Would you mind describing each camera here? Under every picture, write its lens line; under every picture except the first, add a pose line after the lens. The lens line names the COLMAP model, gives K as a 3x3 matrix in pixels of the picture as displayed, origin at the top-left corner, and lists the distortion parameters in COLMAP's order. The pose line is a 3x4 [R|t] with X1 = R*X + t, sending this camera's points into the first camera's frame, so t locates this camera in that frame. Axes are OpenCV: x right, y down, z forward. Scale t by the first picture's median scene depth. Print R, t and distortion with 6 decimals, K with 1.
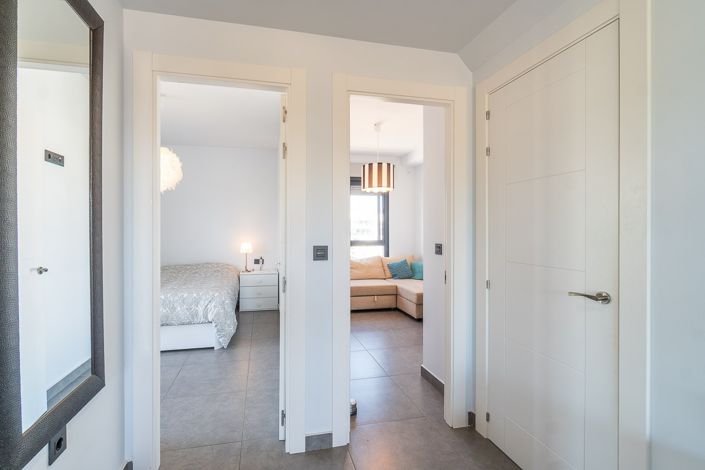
lens RADIAL K [[310.2, 0, 337.5], [0, 310.2, 234.5], [0, 0, 1]] dist [-0.010207, 0.002264]
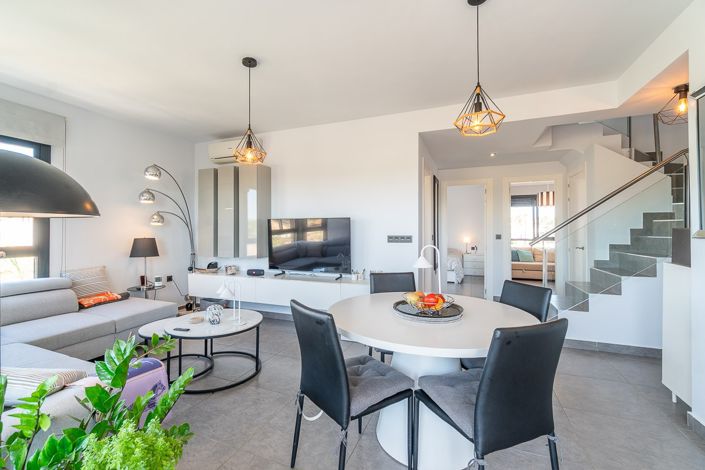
lens RADIAL K [[310.2, 0, 348.5], [0, 310.2, 233.1], [0, 0, 1]] dist [-0.010207, 0.002264]
pose [[0.814921, 0.001800, -0.579569, 0.202511], [-0.006390, 0.999962, -0.005879, 0.019918], [0.579537, 0.008495, 0.814902, -0.938781]]
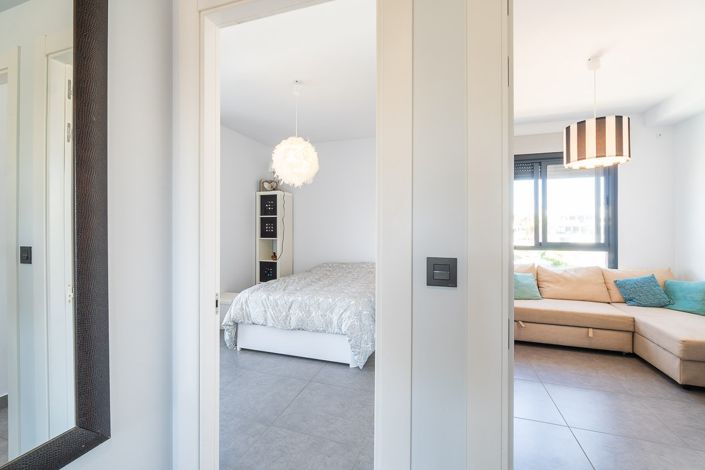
lens RADIAL K [[310.2, 0, 342.7], [0, 310.2, 229.6], [0, 0, 1]] dist [-0.010207, 0.002264]
pose [[0.846262, 0.004328, -0.532749, 0.029063], [-0.008752, 0.999945, -0.005779, -0.001609], [0.532695, 0.009553, 0.846253, 0.192200]]
